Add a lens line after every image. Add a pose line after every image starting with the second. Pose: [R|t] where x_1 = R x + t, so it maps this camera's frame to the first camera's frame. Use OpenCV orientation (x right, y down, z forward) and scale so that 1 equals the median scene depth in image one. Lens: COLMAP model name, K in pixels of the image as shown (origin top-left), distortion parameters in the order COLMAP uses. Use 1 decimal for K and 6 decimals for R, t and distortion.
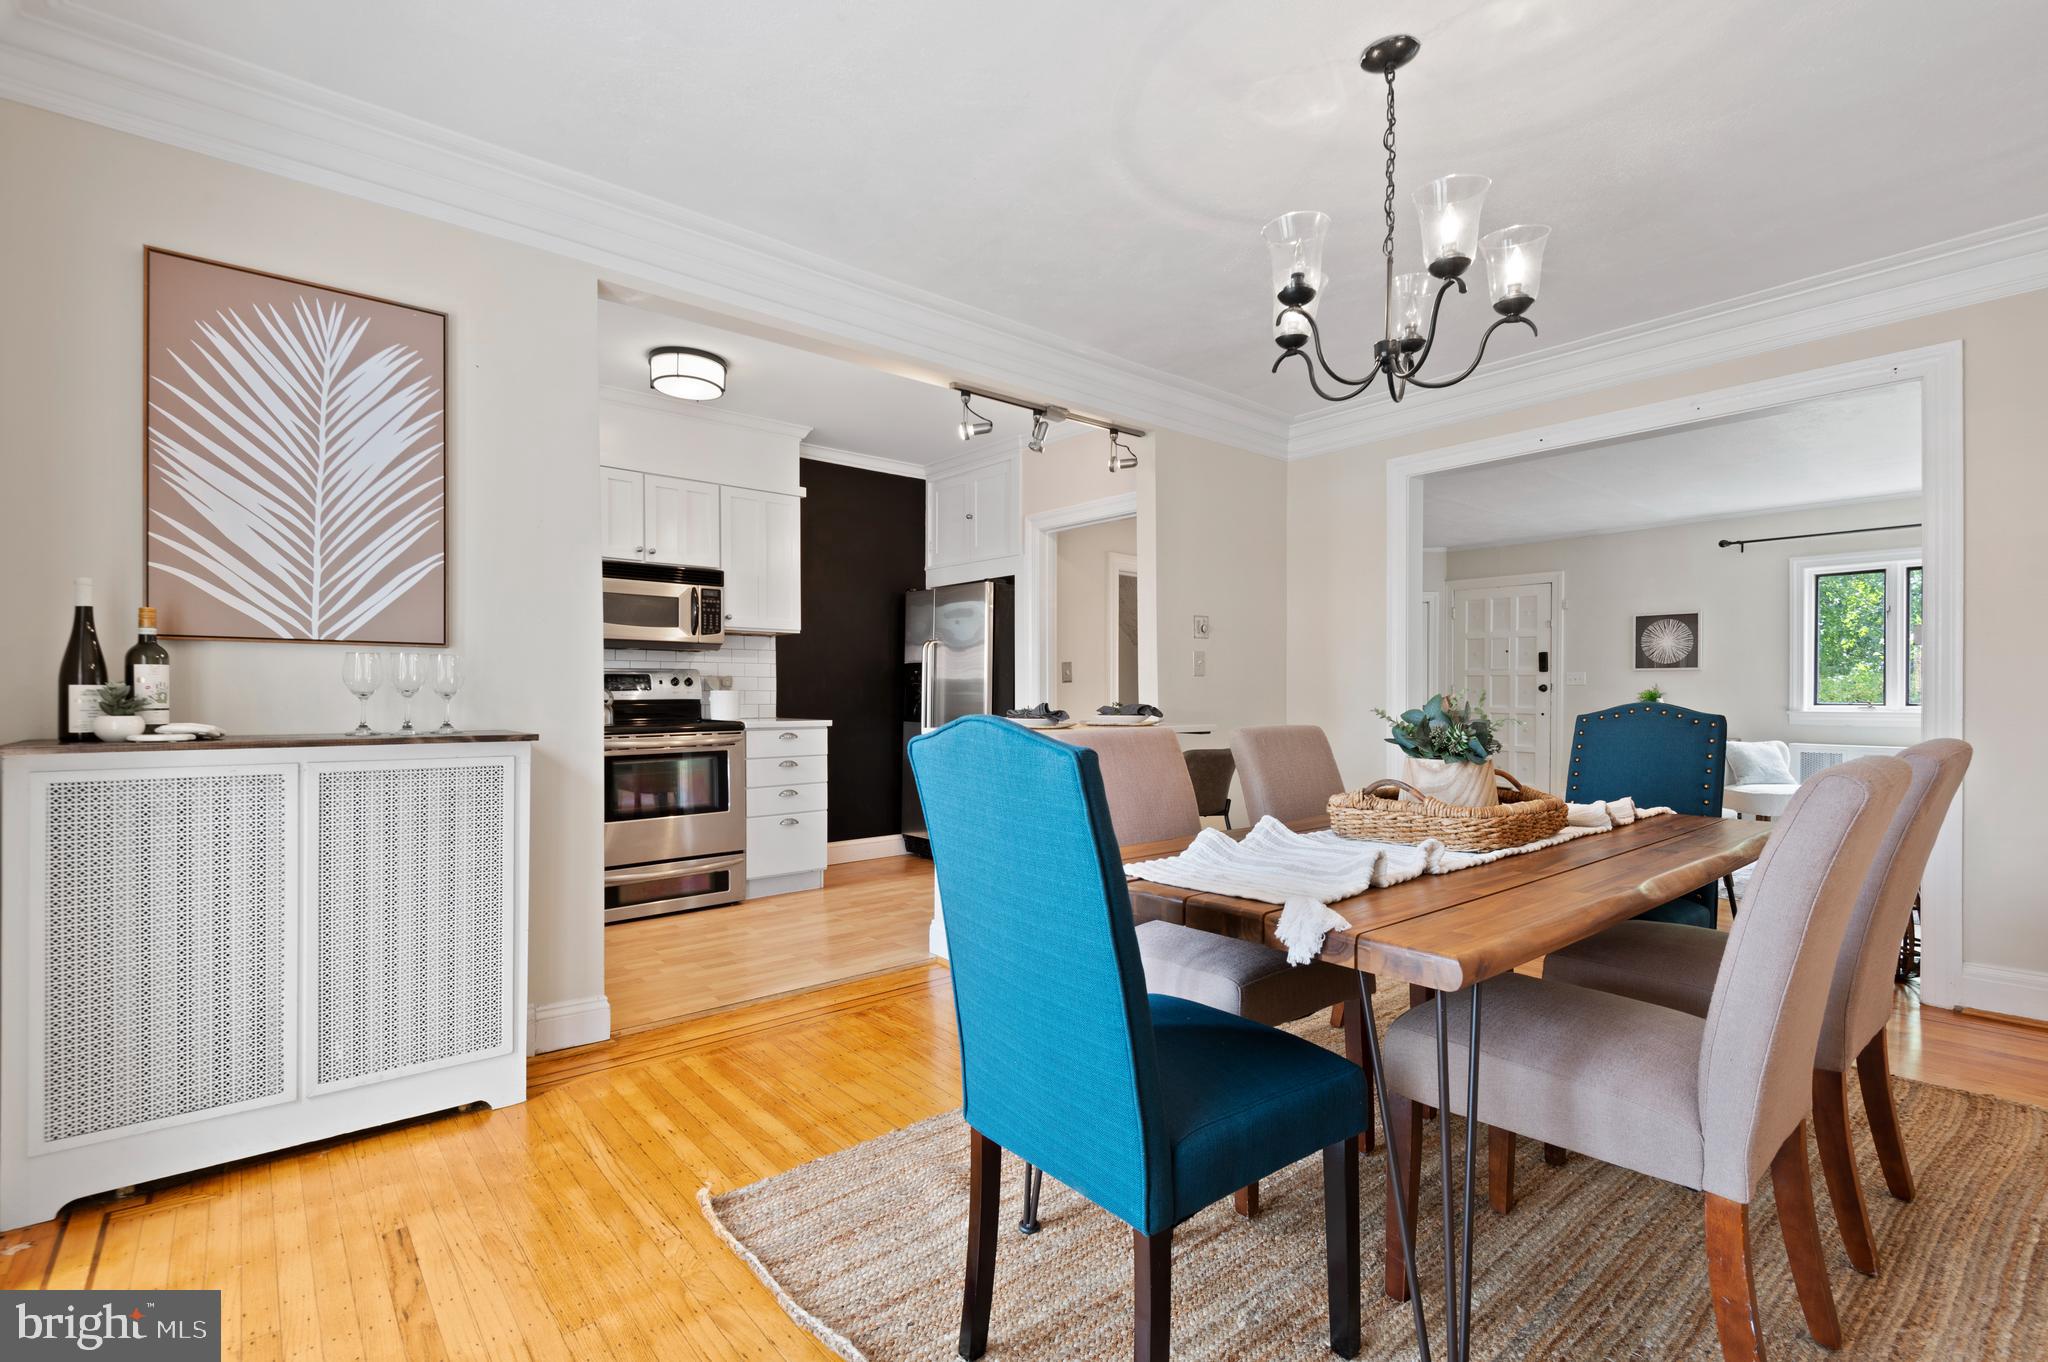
lens RADIAL K [[921.0, 0, 1027.8], [0, 921.0, 693.3], [0, 0, 1]] dist [0.037326, -0.027377]
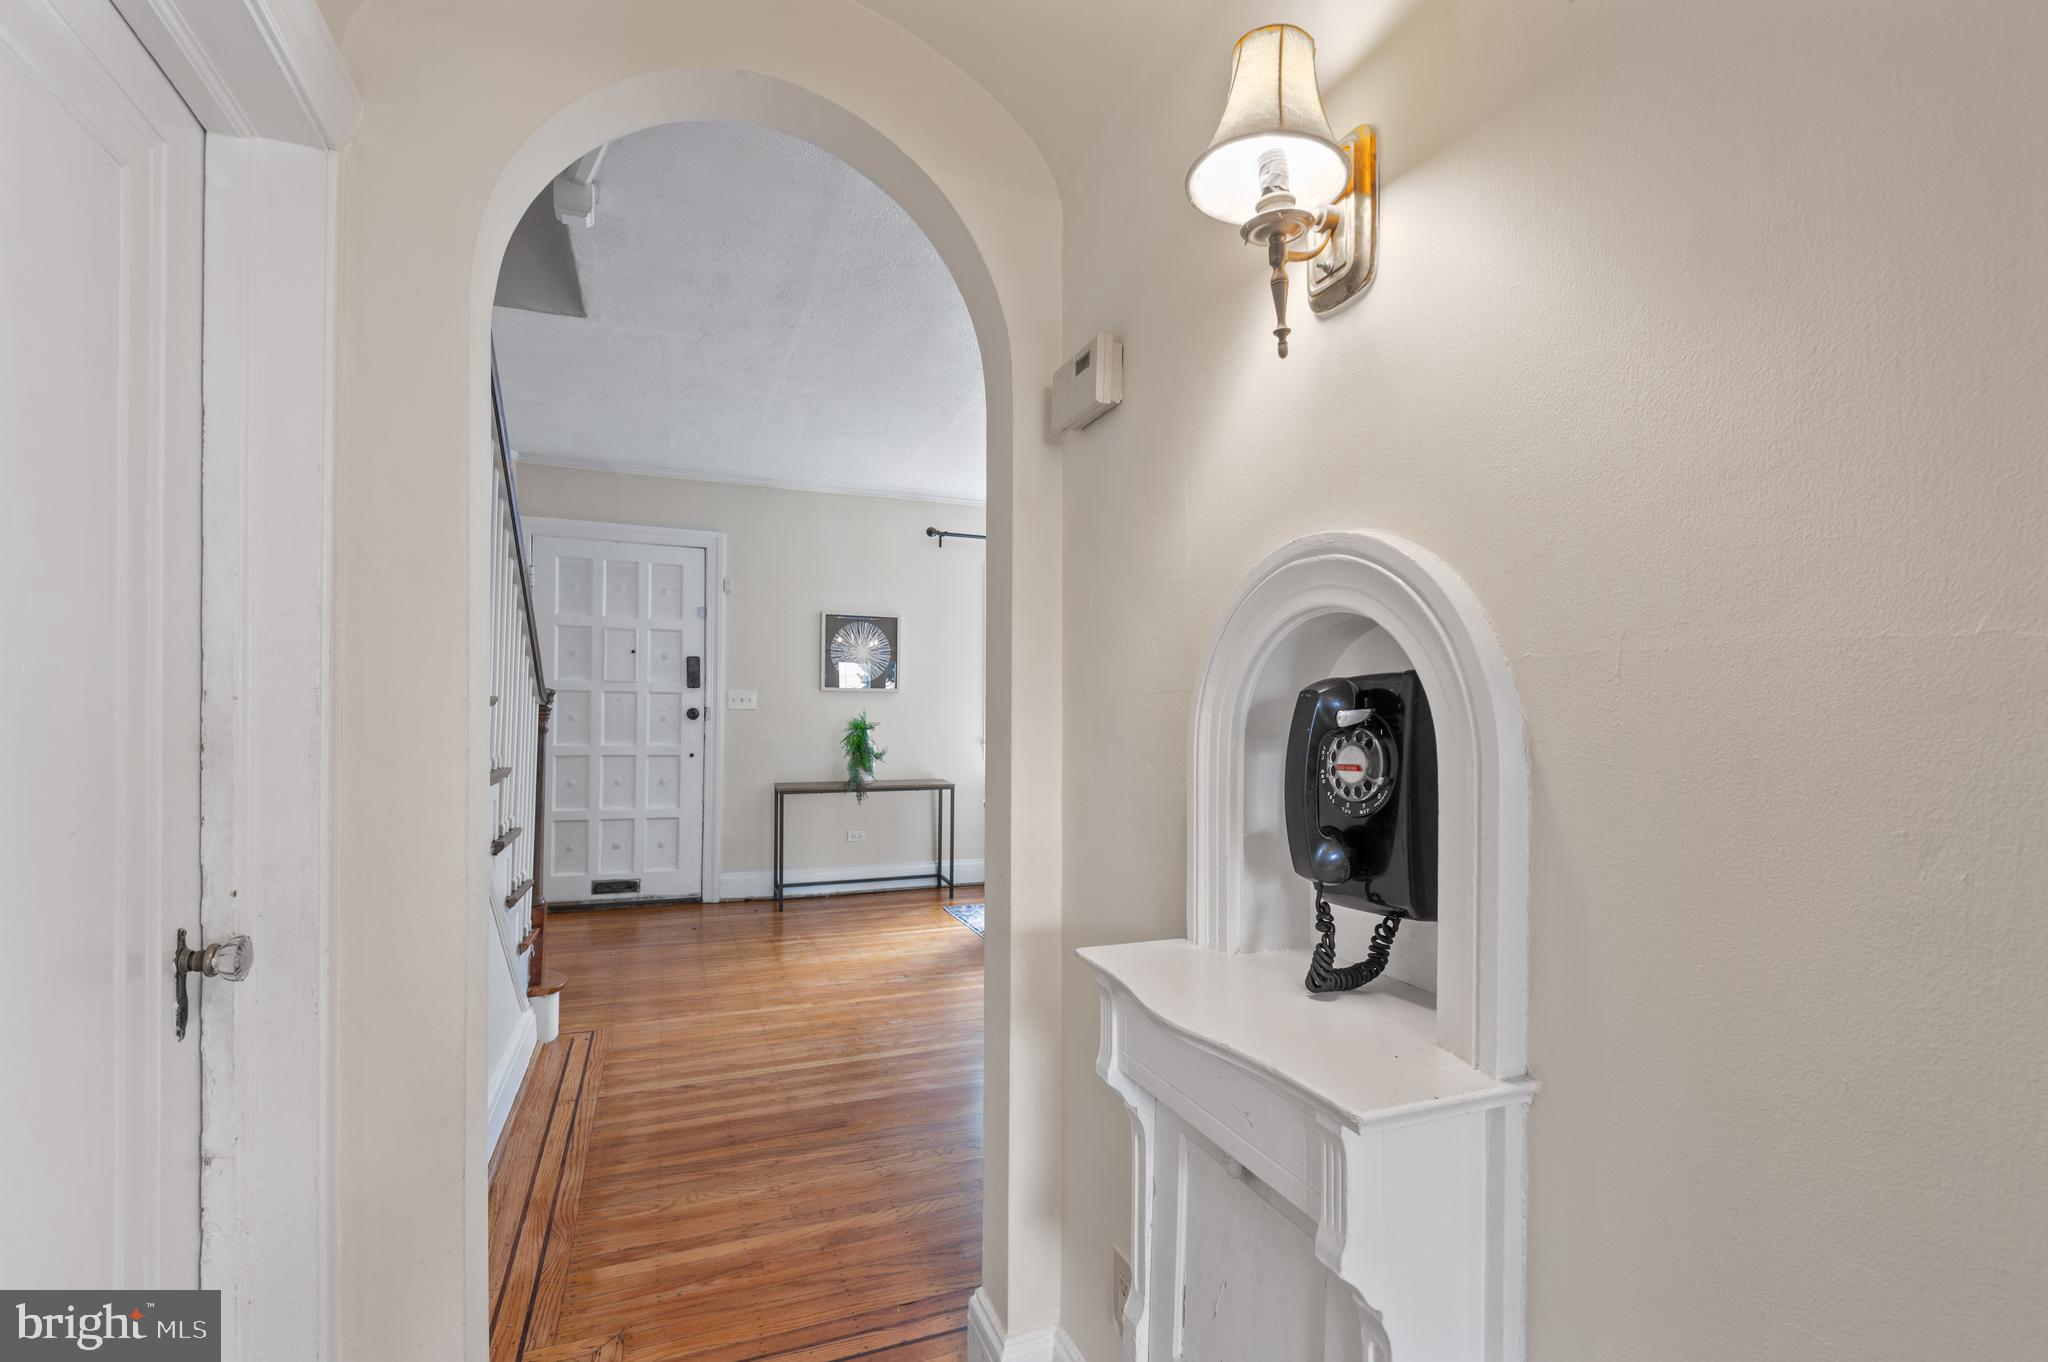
lens RADIAL K [[921.0, 0, 1027.8], [0, 921.0, 693.3], [0, 0, 1]] dist [0.037326, -0.027377]
pose [[0.313317, 0.014471, 0.949538, 0.052371], [-0.008644, 0.999886, -0.012386, -0.022035], [-0.949609, -0.004327, 0.313407, 0.948961]]
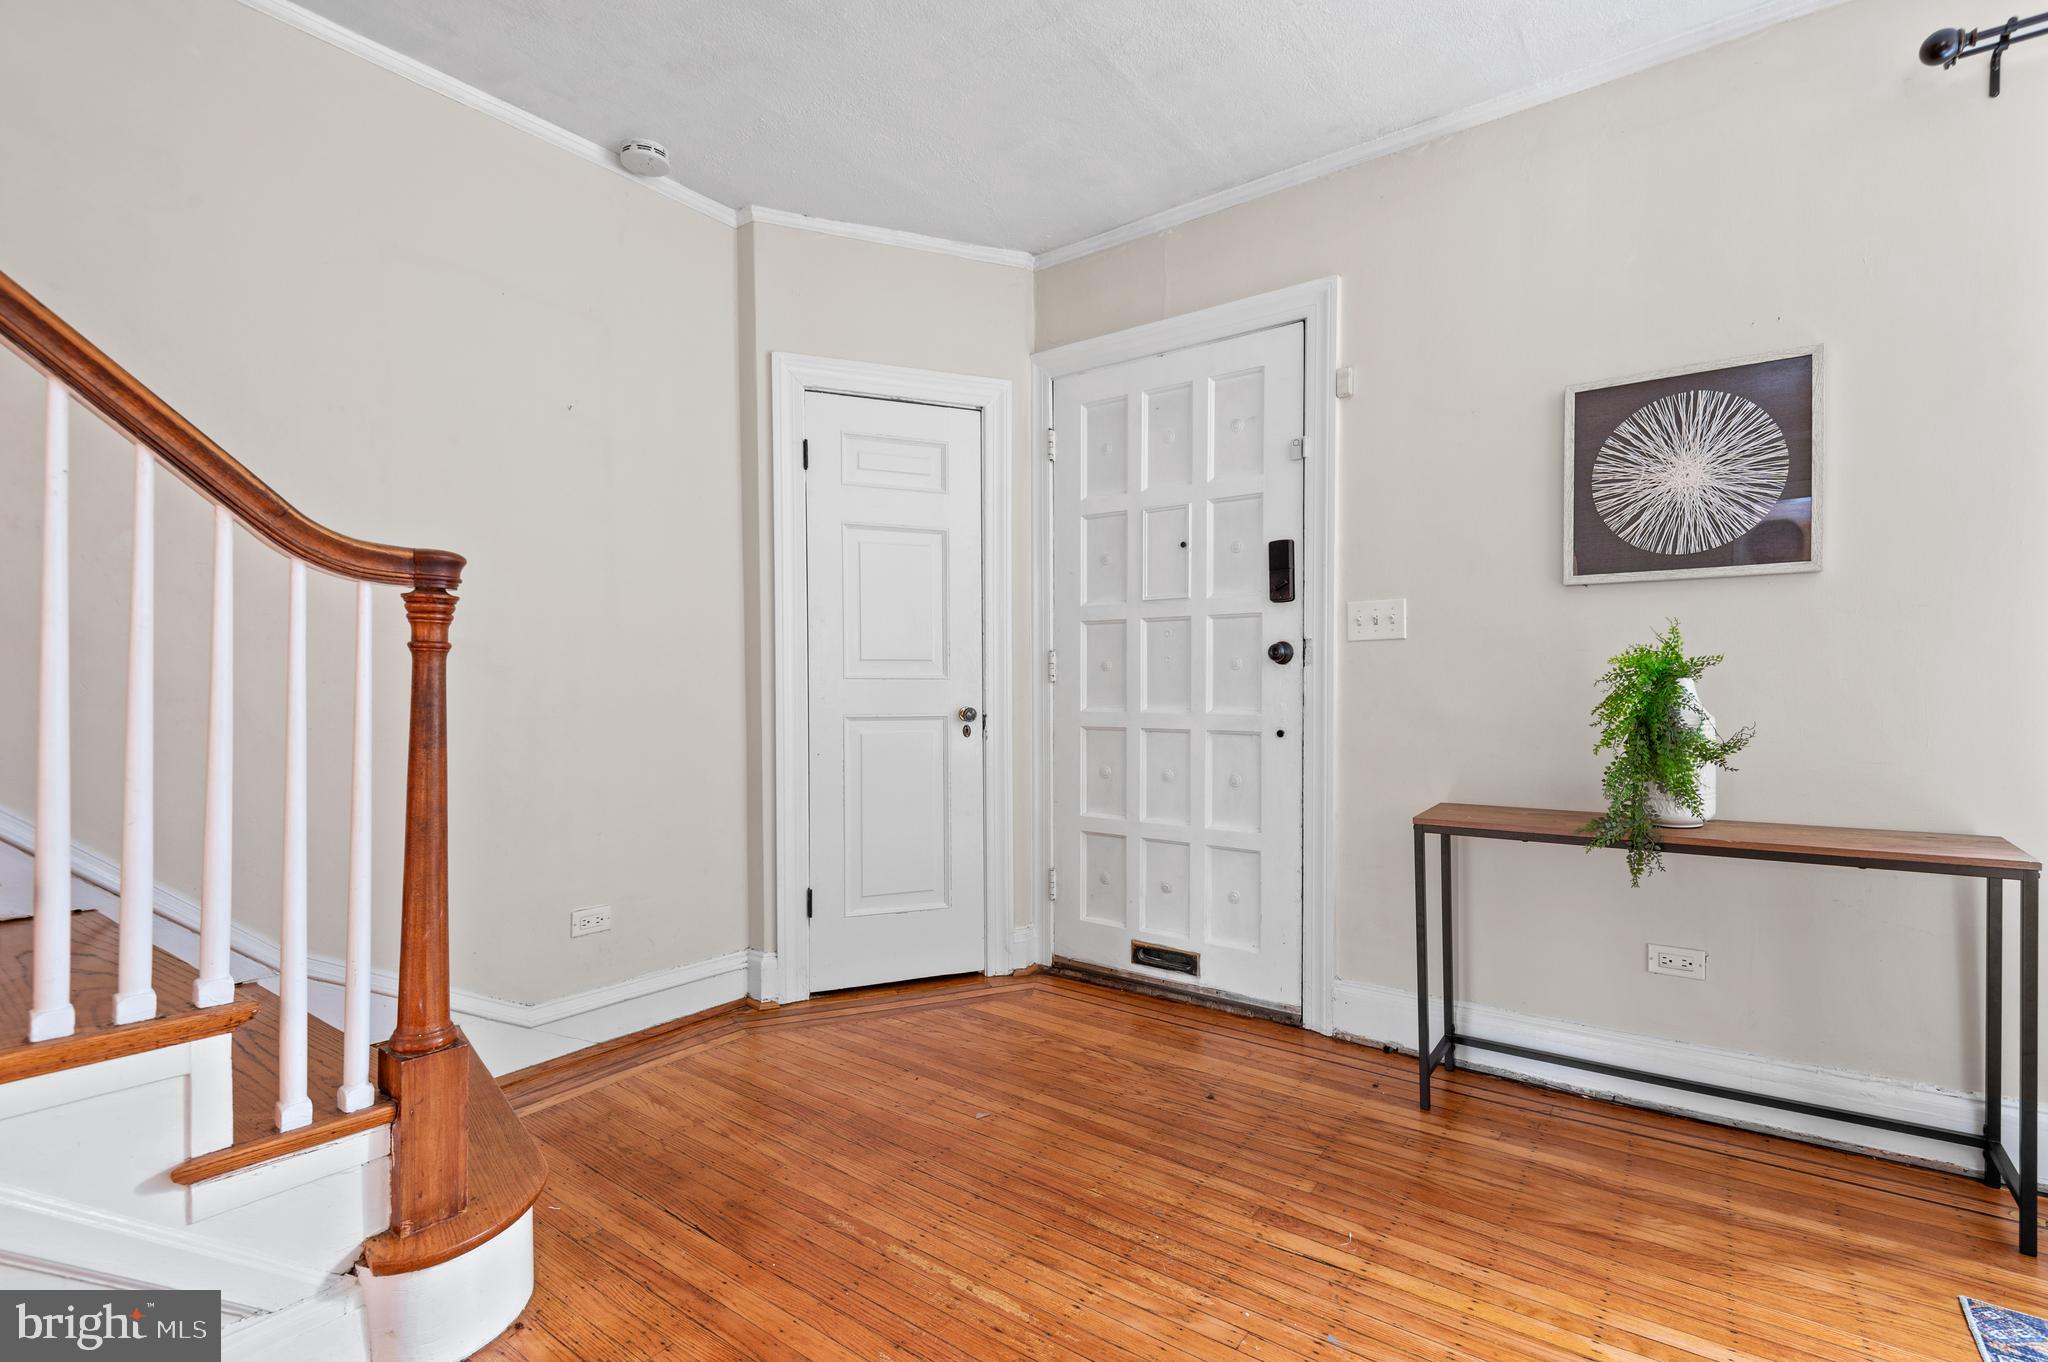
lens RADIAL K [[940.1, 0, 1028.1], [0, 940.1, 696.7], [0, 0, 1]] dist [0.028661, -0.016107]
pose [[0.970638, -0.007829, 0.240416, 0.630404], [0.005796, 0.999941, 0.009164, 0.009732], [-0.240474, -0.007502, 0.970627, 1.135853]]
